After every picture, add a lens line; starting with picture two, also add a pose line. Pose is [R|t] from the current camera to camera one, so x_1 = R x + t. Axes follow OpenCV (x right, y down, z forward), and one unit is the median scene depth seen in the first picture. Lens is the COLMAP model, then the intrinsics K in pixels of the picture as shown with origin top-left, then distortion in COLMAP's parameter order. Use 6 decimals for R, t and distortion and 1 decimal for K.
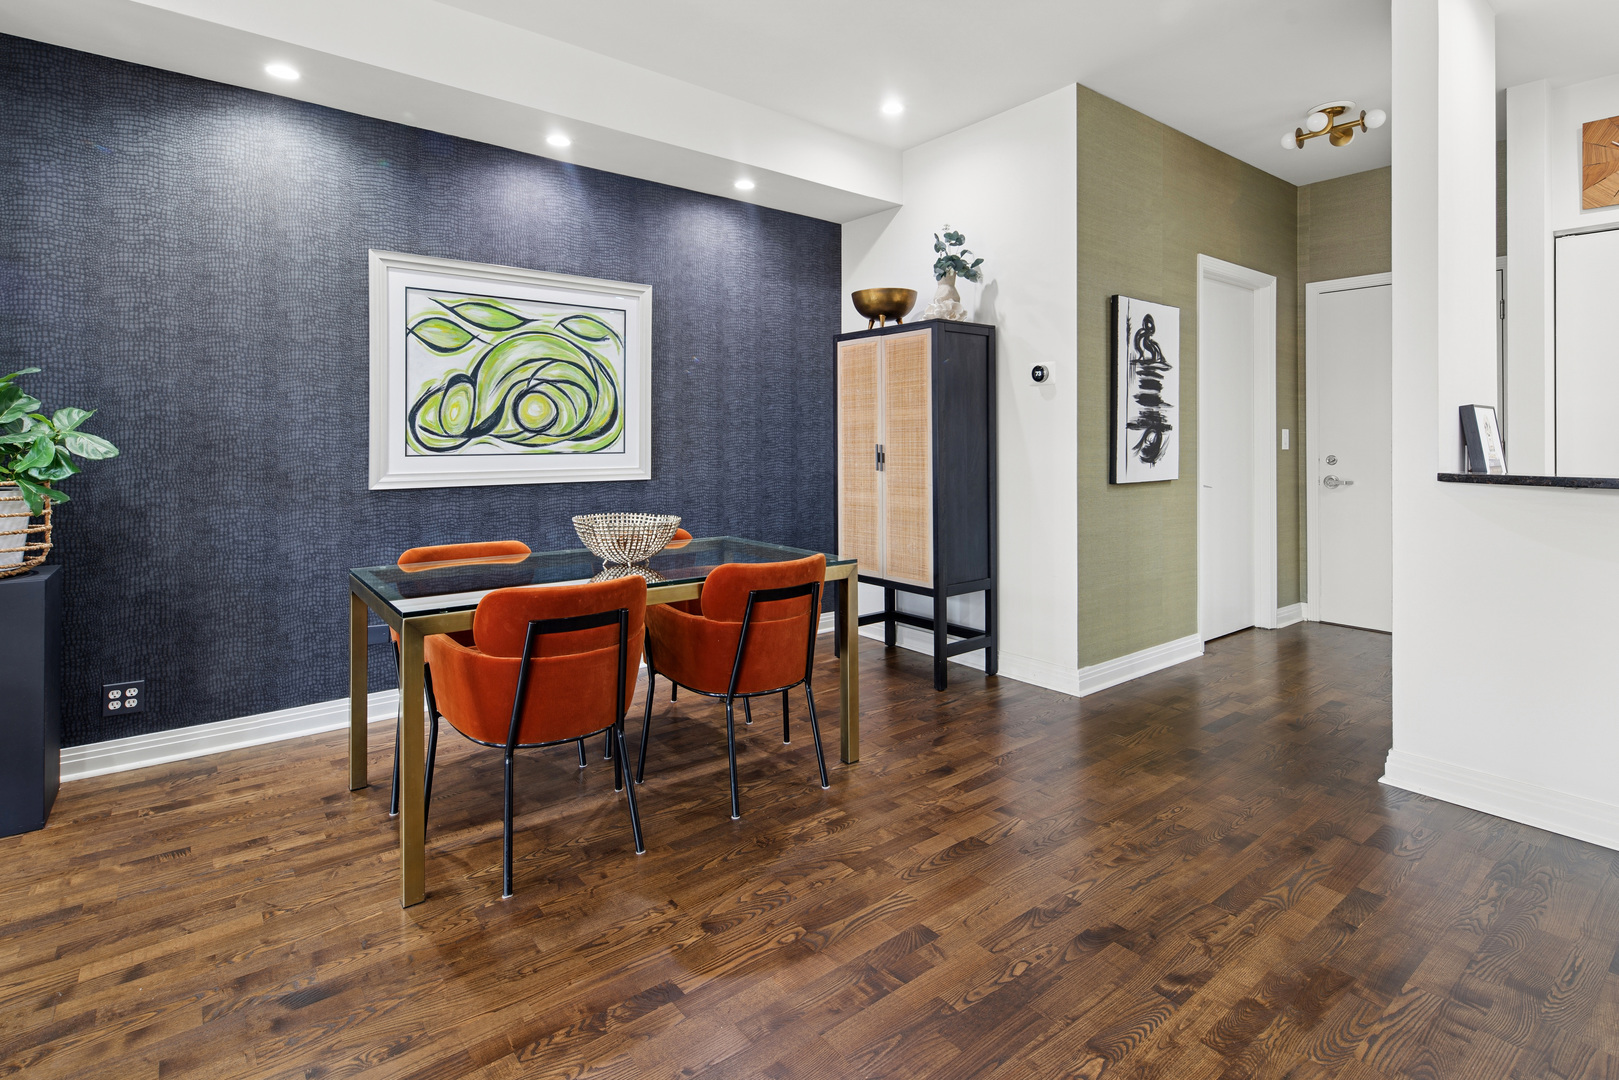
lens RADIAL K [[792.2, 0, 805.8], [0, 792.2, 434.7], [0, 0, 1]] dist [0.003448, -0.001194]
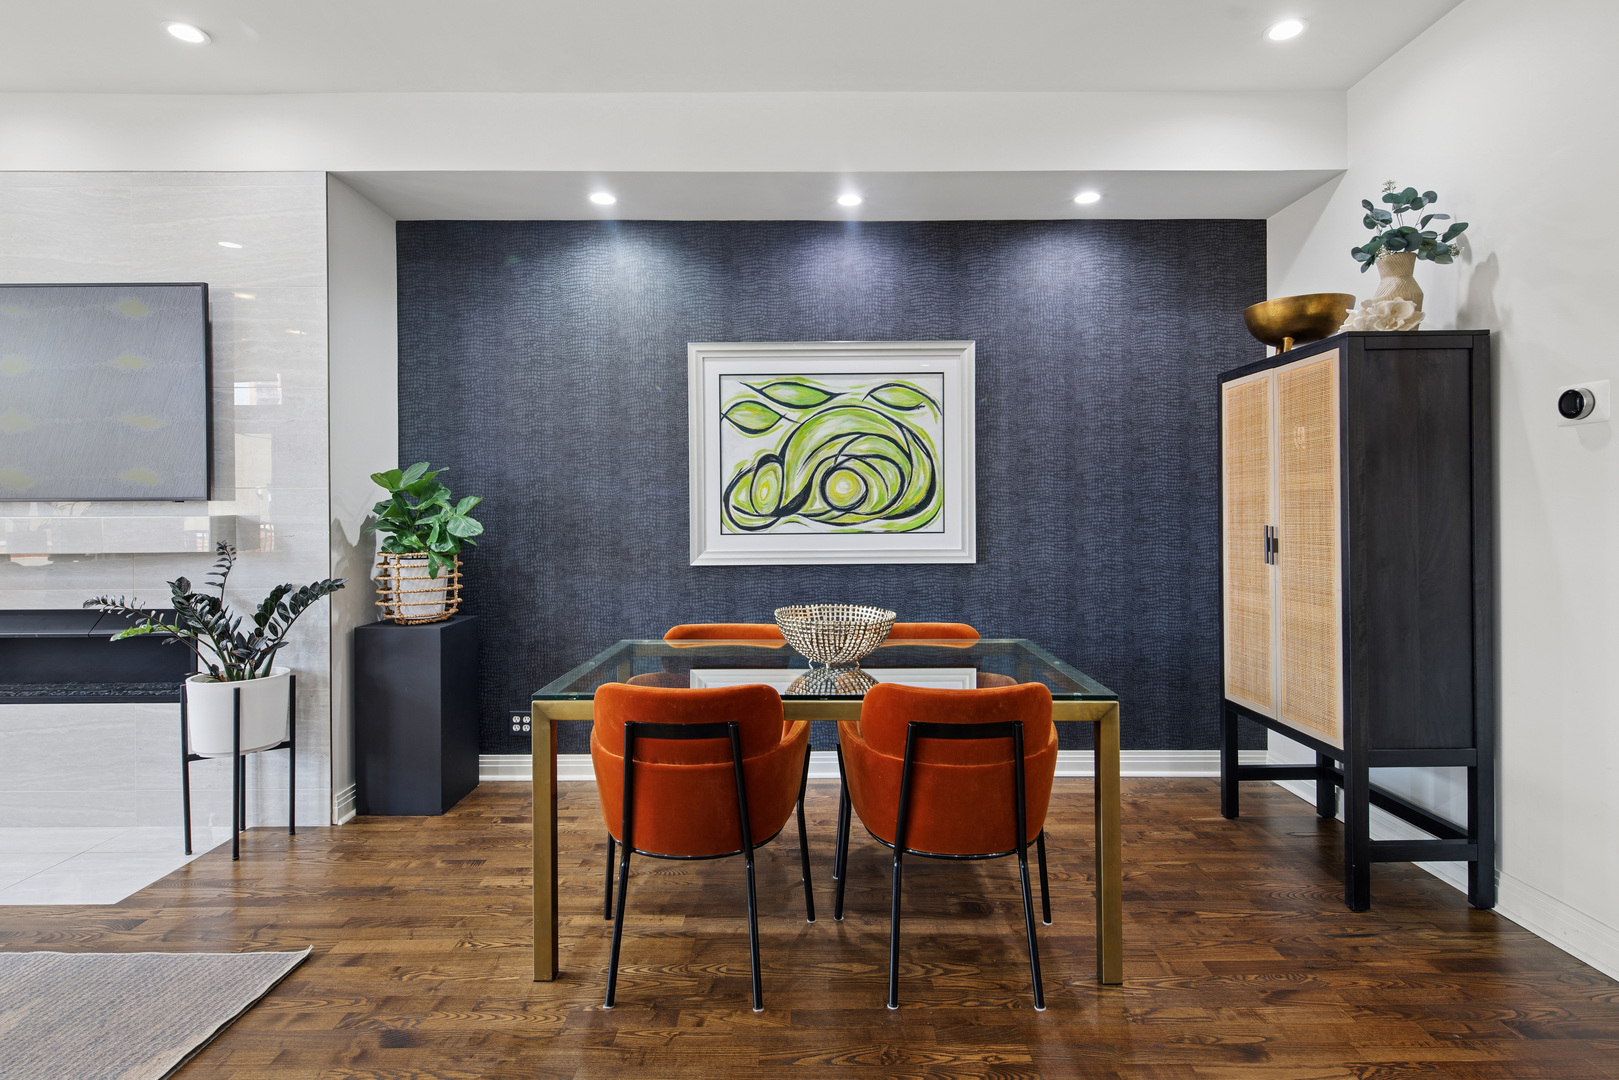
lens RADIAL K [[792.2, 0, 802.0], [0, 792.2, 513.7], [0, 0, 1]] dist [0.003448, -0.001194]
pose [[0.786797, -0.001129, -0.617211, 0.211201], [0.009141, 0.999910, 0.009824, -0.009450], [0.617145, -0.013372, 0.786736, 0.214641]]
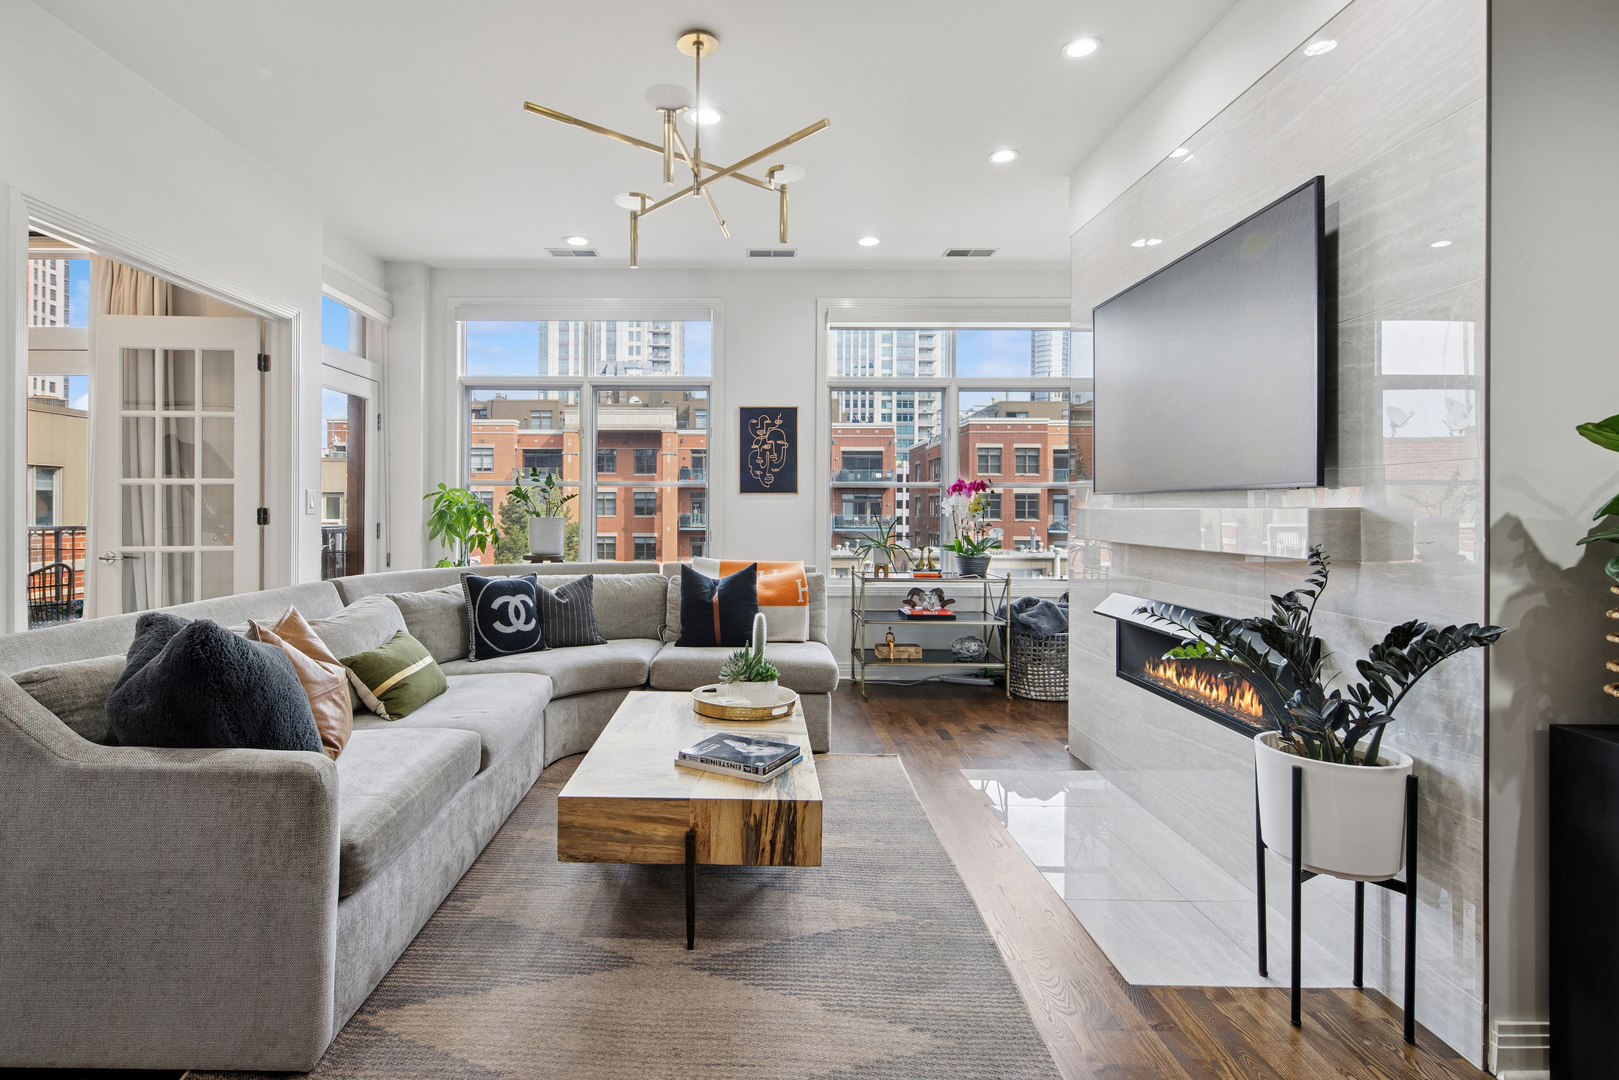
lens RADIAL K [[821.0, 0, 744.0], [0, 821.0, 506.8], [0, 0, 1]] dist [0.001789, -0.001323]
pose [[-0.621461, -0.003378, -0.783438, -0.048613], [0.001583, 0.999983, -0.005568, -0.003084], [0.783444, -0.004701, -0.621445, 0.516950]]
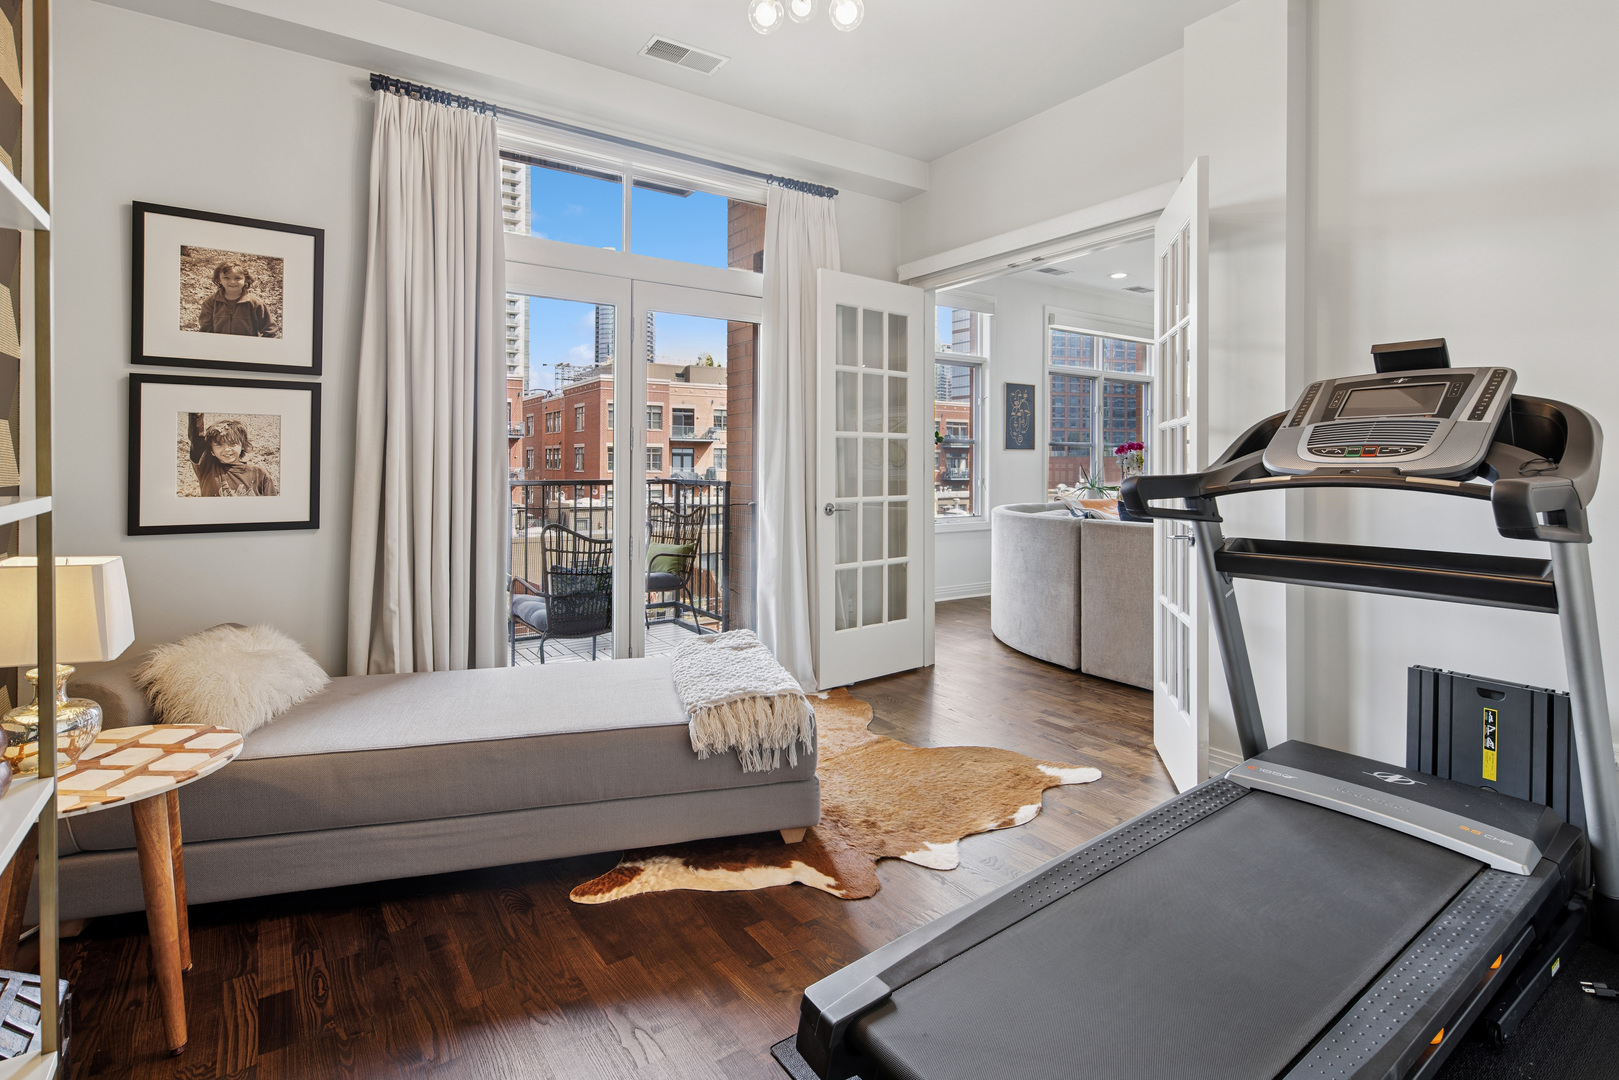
lens RADIAL K [[792.2, 0, 825.8], [0, 792.2, 459.1], [0, 0, 1]] dist [0.003448, -0.001194]
pose [[-0.074898, -0.006021, -0.997173, 0.686205], [-0.002329, 0.999980, -0.005863, -0.001947], [0.997188, 0.001883, -0.074910, -0.740716]]
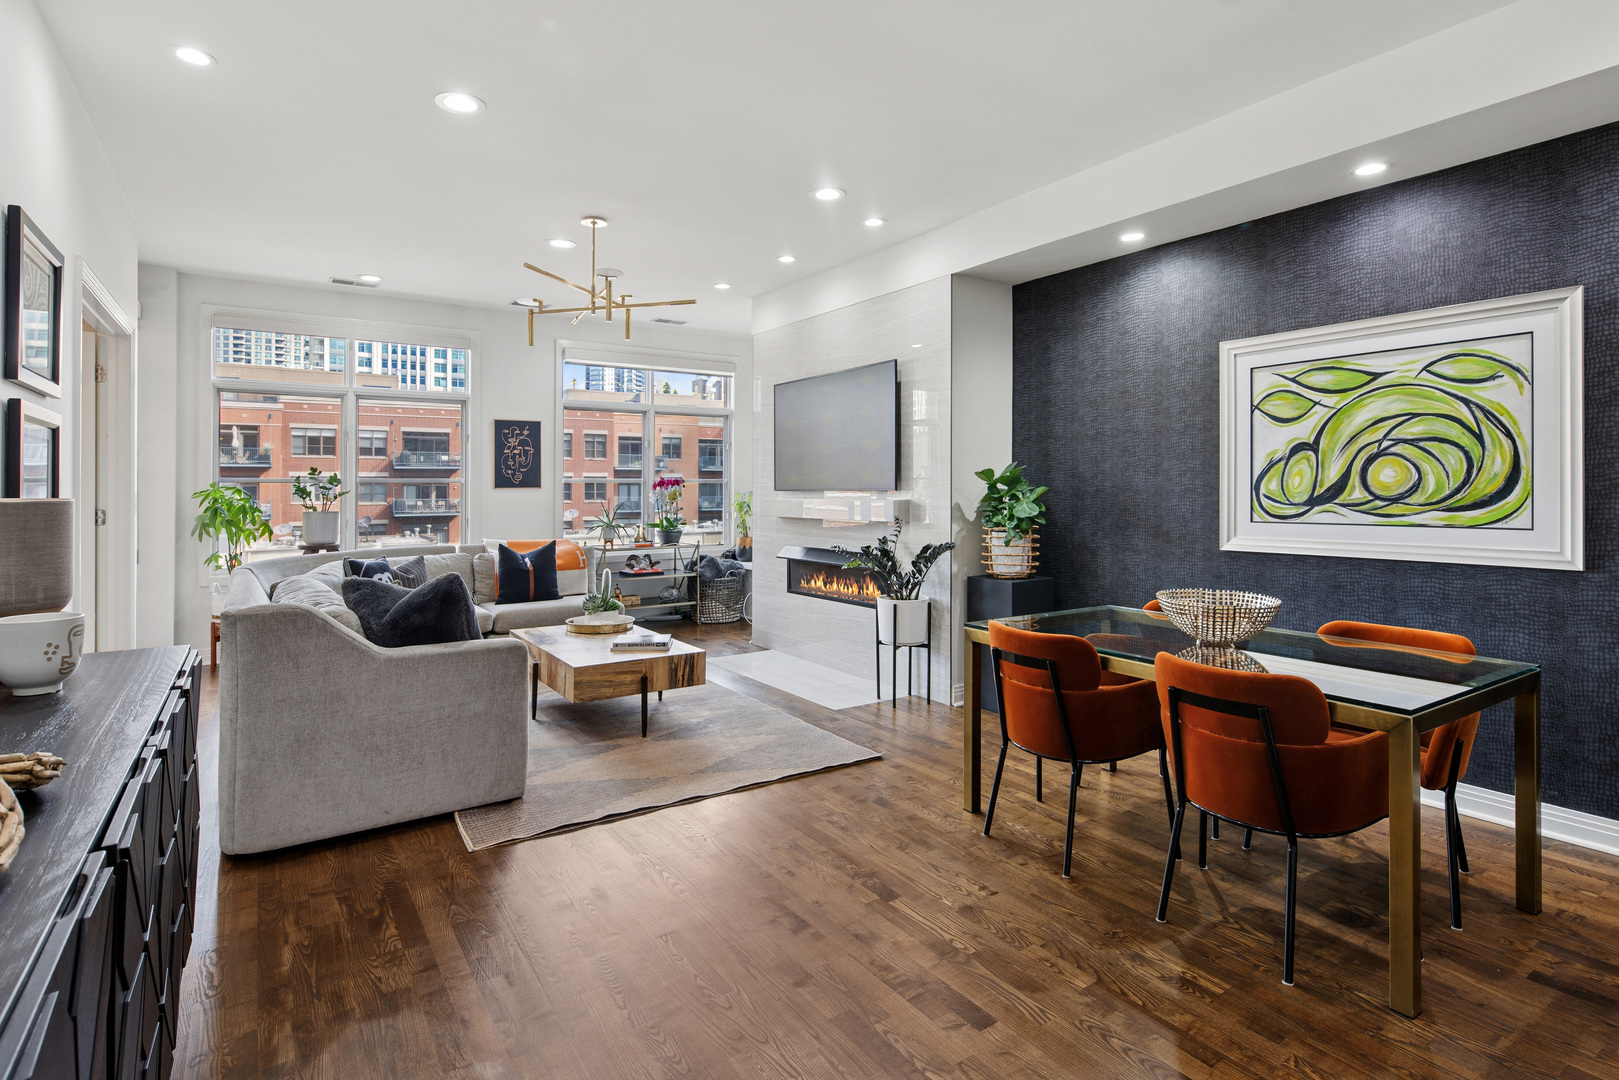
lens RADIAL K [[792.2, 0, 810.7], [0, 792.2, 480.0], [0, 0, 1]] dist [0.003448, -0.001194]
pose [[-0.064135, -0.010995, -0.997881, 0.573750], [0.013129, 0.999843, -0.011861, -0.024039], [0.997855, -0.013862, -0.063981, 0.419086]]
